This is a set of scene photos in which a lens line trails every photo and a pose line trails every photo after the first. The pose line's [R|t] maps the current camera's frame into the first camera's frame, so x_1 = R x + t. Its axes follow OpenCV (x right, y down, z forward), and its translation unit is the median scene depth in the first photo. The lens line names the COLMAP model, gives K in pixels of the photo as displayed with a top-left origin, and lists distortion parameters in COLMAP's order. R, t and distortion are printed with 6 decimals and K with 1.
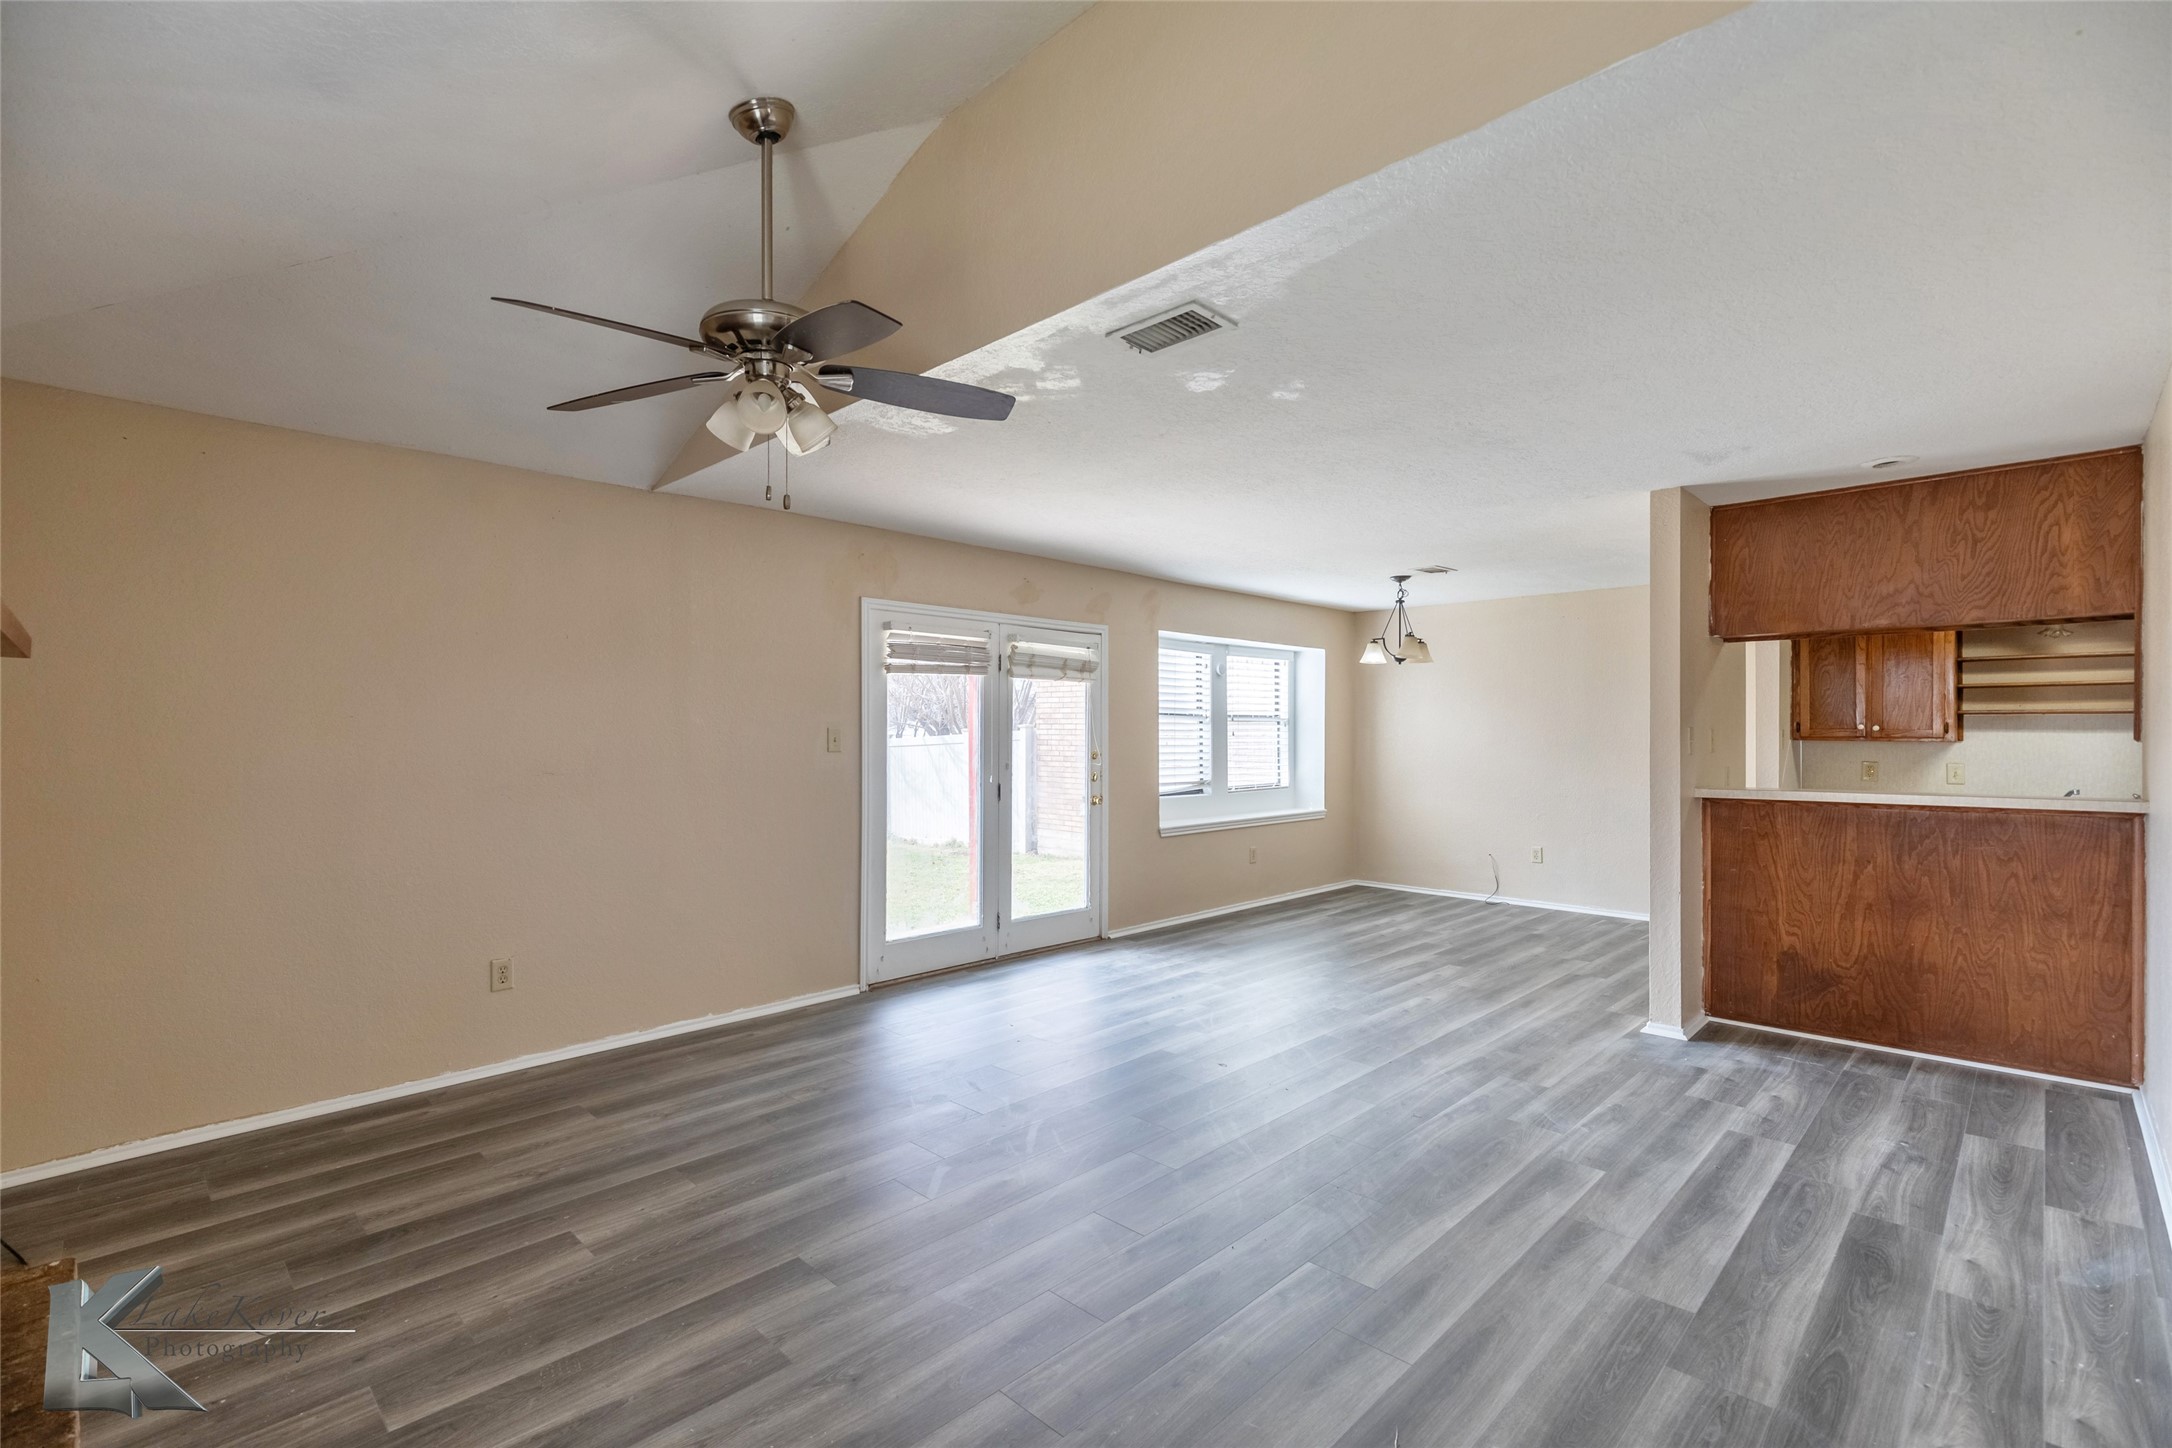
lens RADIAL K [[975.7, 0, 1074.0], [0, 975.7, 732.7], [0, 0, 1]] dist [0.001052, 0.000134]
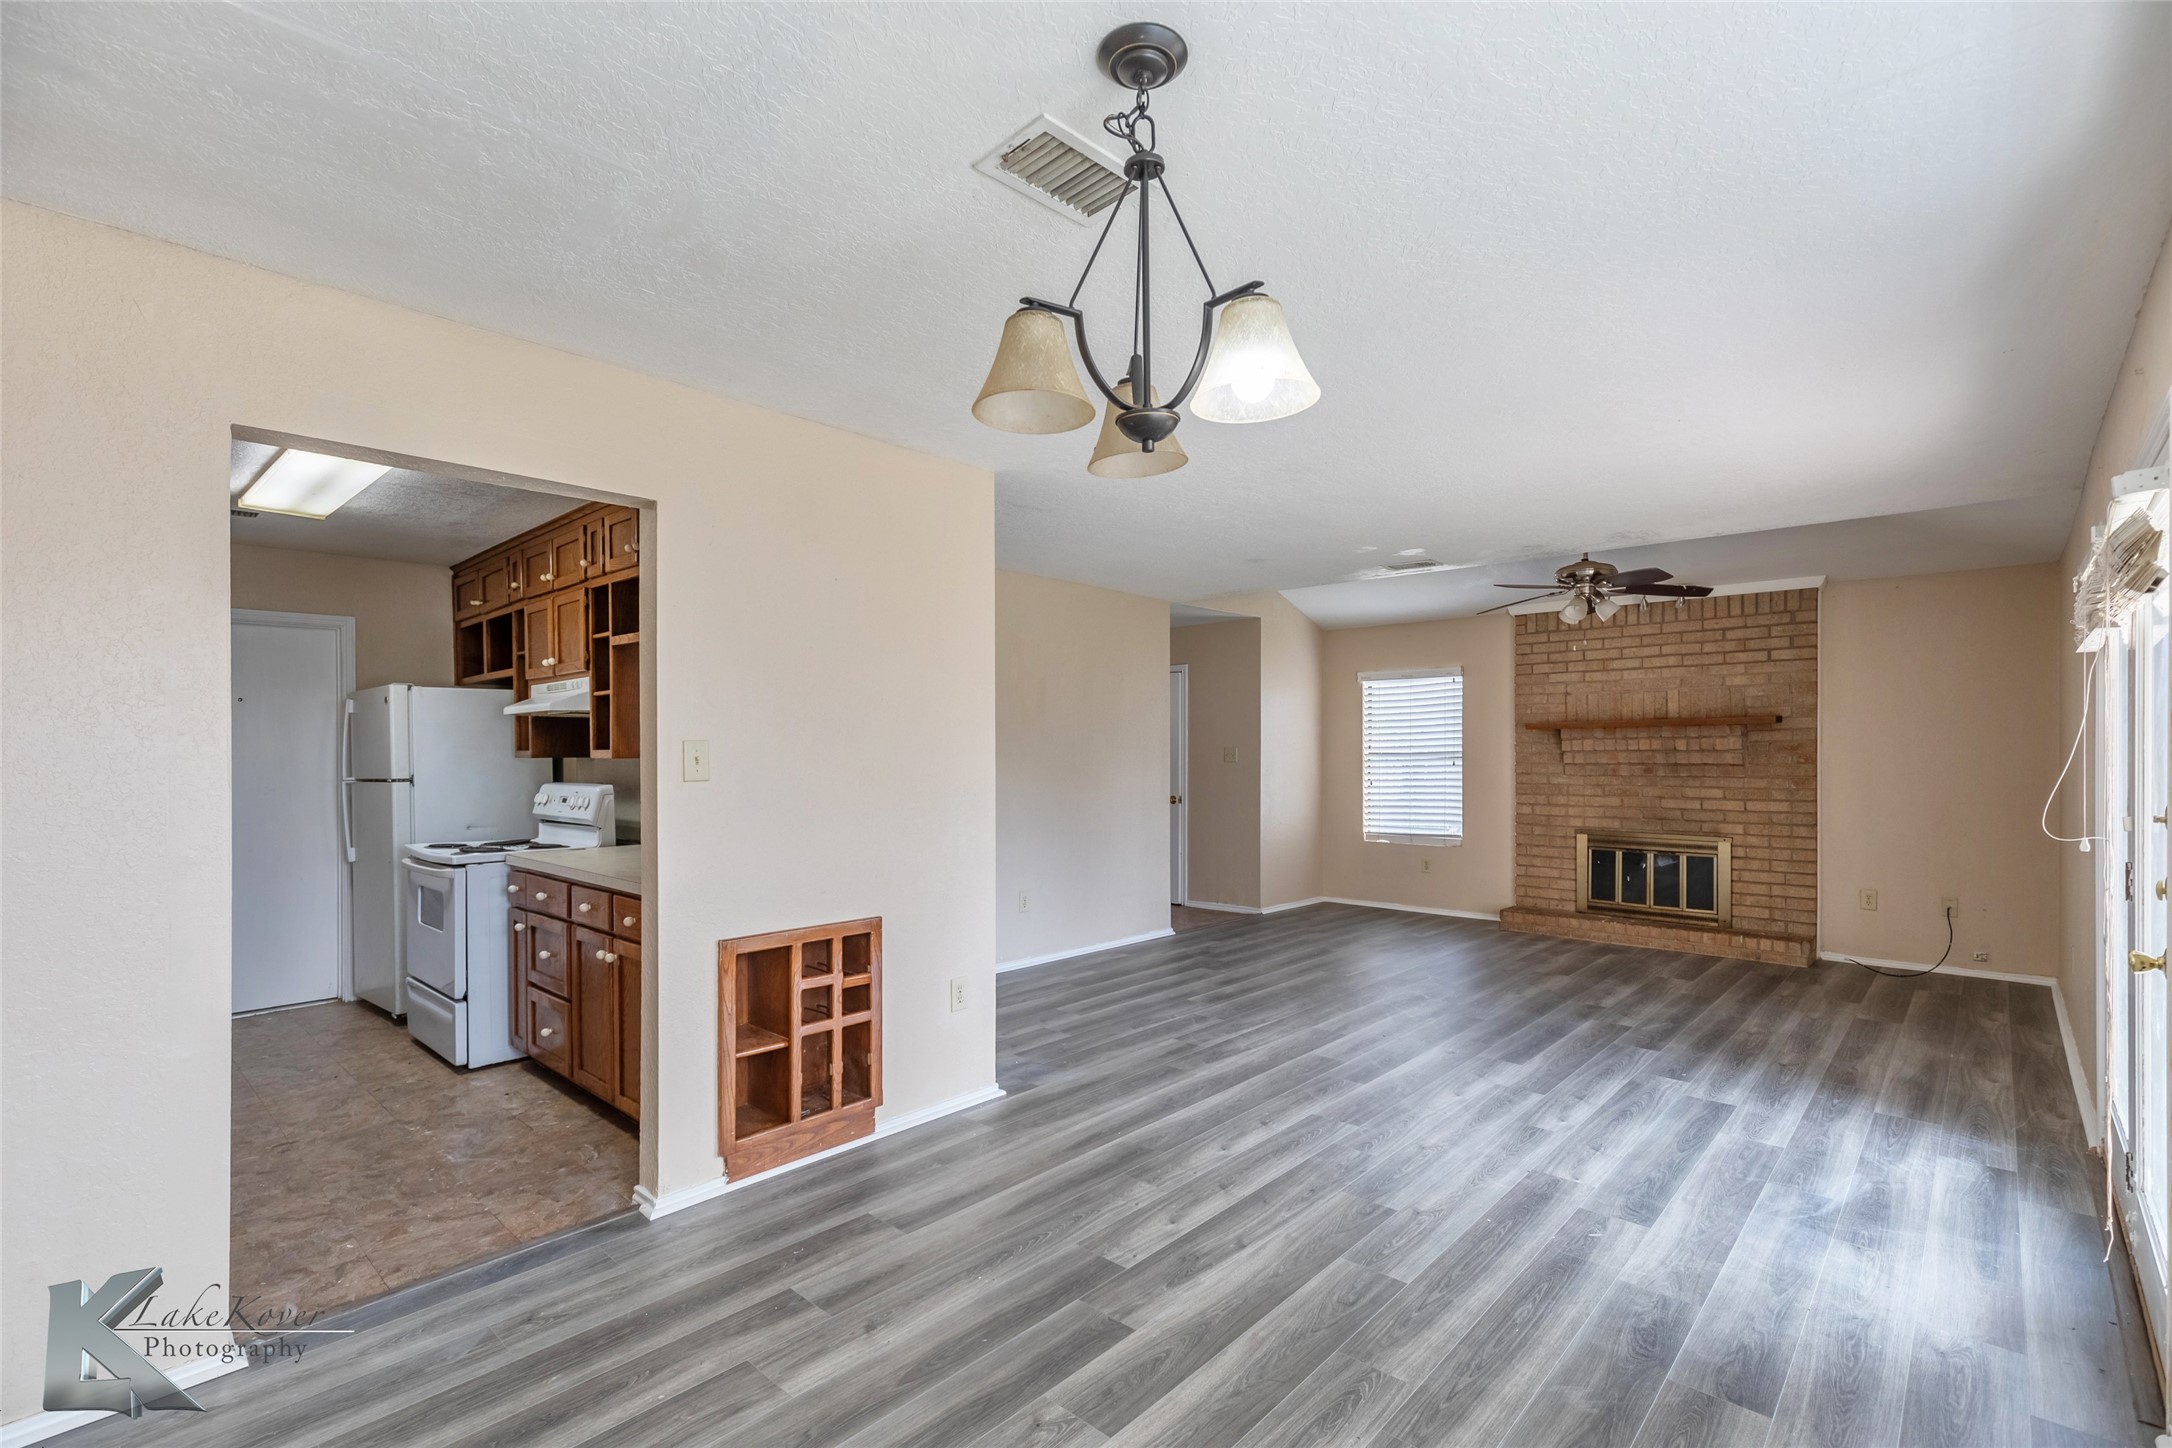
lens RADIAL K [[975.7, 0, 1066.6], [0, 975.7, 746.4], [0, 0, 1]] dist [0.001052, 0.000134]
pose [[-0.999669, 0.002954, -0.025576, 0.620227], [0.003084, 0.999983, -0.005038, 0.000317], [0.025560, -0.005116, -0.999660, 2.123595]]
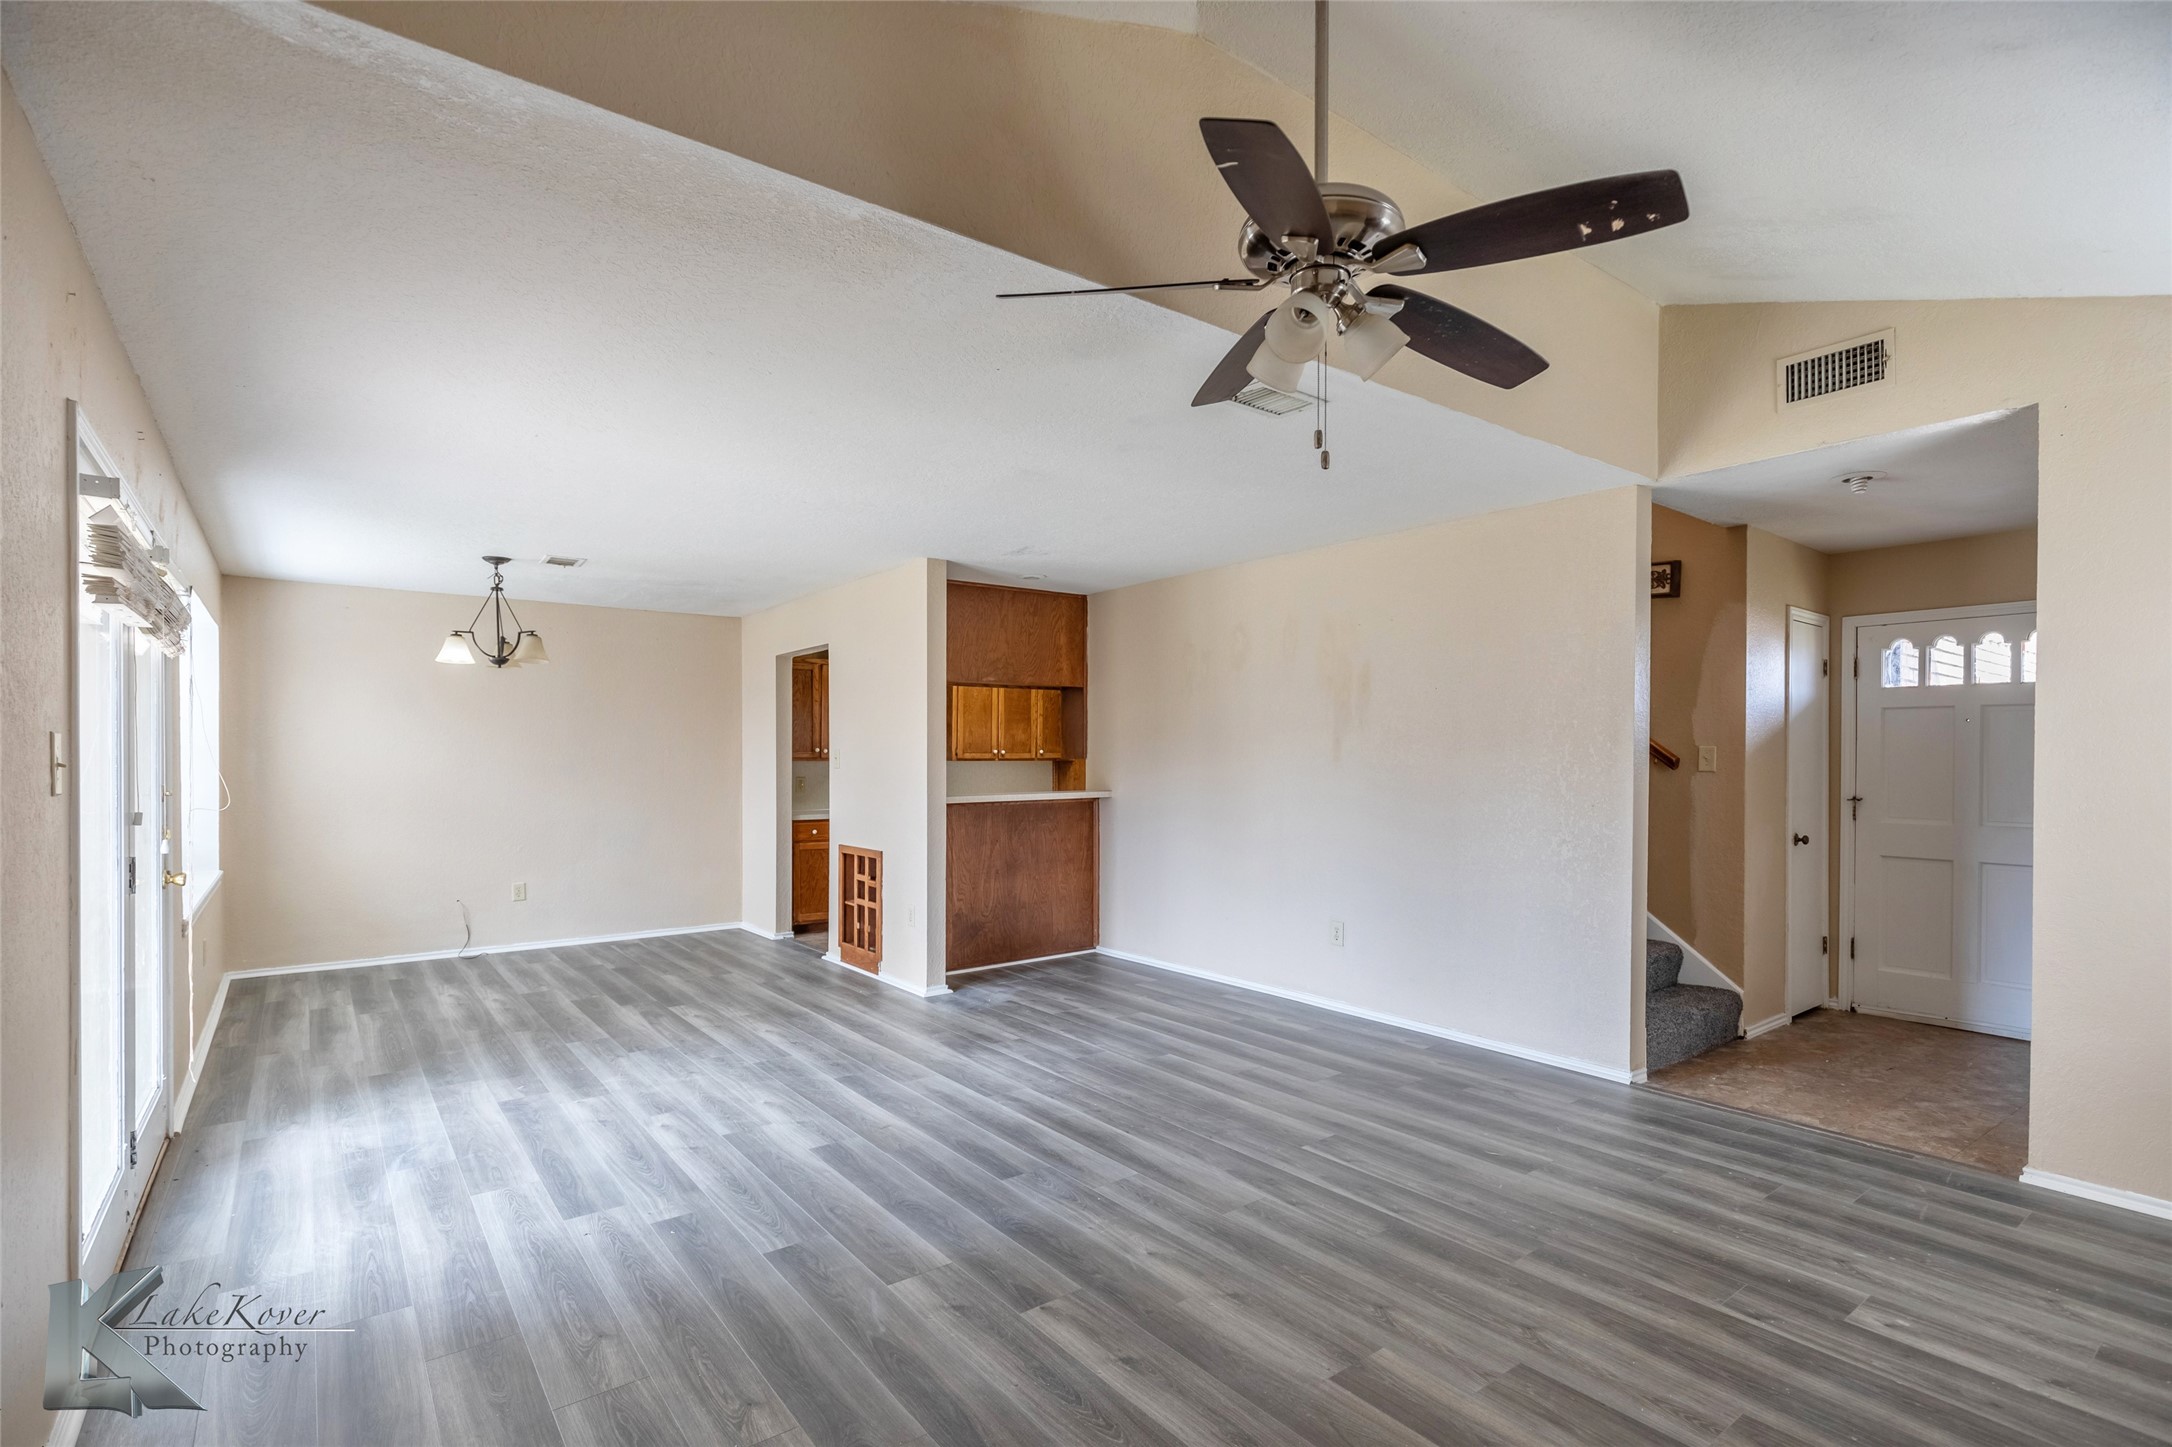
lens RADIAL K [[1025.3, 0, 1103.4], [0, 1025.3, 760.7], [0, 0, 1]] dist [0.003158, -0.000478]
pose [[0.122812, -0.004149, 0.992421, -0.758847], [-0.000023, 0.999991, 0.004184, 0.003945], [-0.992430, -0.000536, 0.122811, 0.699628]]
